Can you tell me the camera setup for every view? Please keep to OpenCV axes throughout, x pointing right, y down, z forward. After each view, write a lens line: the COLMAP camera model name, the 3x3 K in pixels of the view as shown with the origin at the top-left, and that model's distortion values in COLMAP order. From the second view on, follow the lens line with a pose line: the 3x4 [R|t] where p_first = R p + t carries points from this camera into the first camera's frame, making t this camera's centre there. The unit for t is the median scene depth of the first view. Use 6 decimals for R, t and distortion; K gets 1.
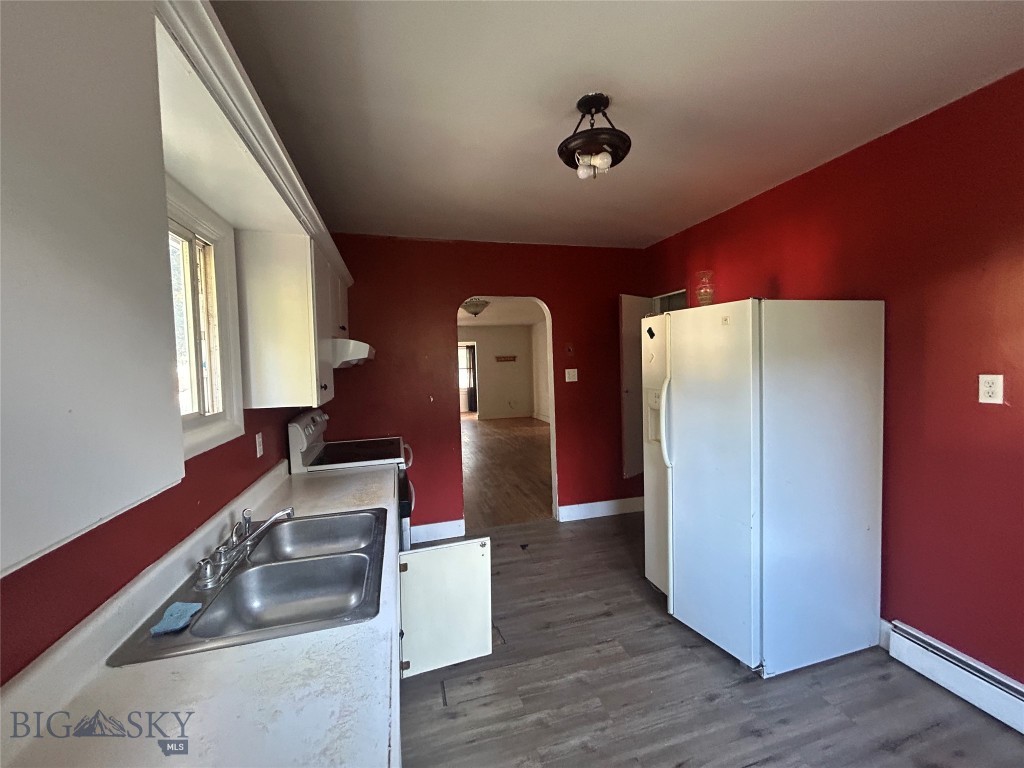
lens RADIAL K [[411.9, 0, 512.0], [0, 411.9, 384.0], [0, 0, 1]] dist [0.000103, -0.000004]
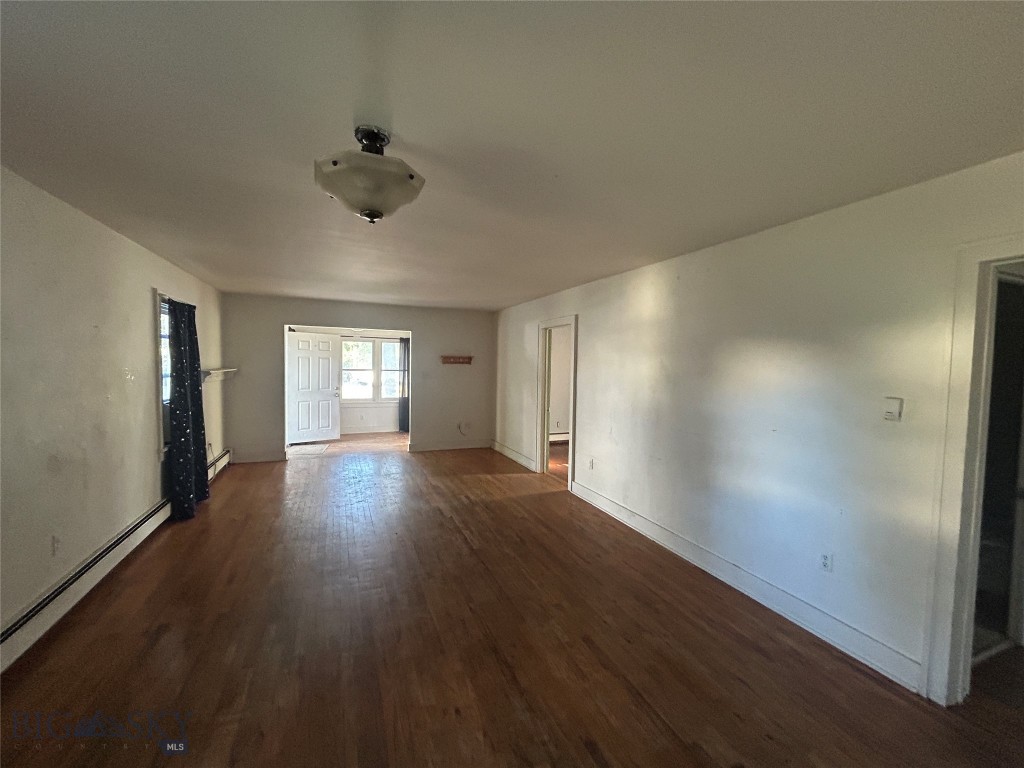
lens RADIAL K [[411.9, 0, 512.0], [0, 411.9, 384.0], [0, 0, 1]] dist [0.000103, -0.000004]
pose [[0.990699, 0.044833, 0.128473, -0.010054], [-0.044524, 0.998994, -0.005280, -0.022732], [-0.128581, -0.000489, 0.991699, 0.329337]]
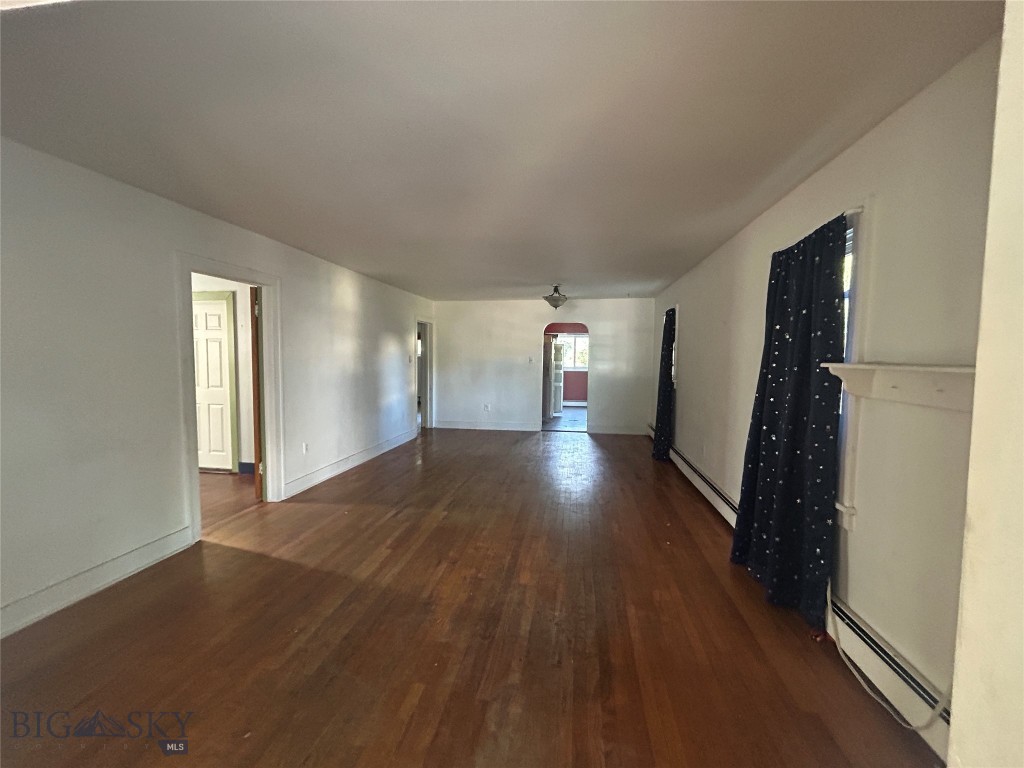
lens RADIAL K [[411.9, 0, 512.0], [0, 411.9, 384.0], [0, 0, 1]] dist [0.000103, -0.000004]
pose [[-0.909382, -0.001760, 0.415959, -0.216881], [0.040152, 0.994950, 0.091992, -0.035909], [-0.414021, 0.100357, -0.904718, 1.008477]]
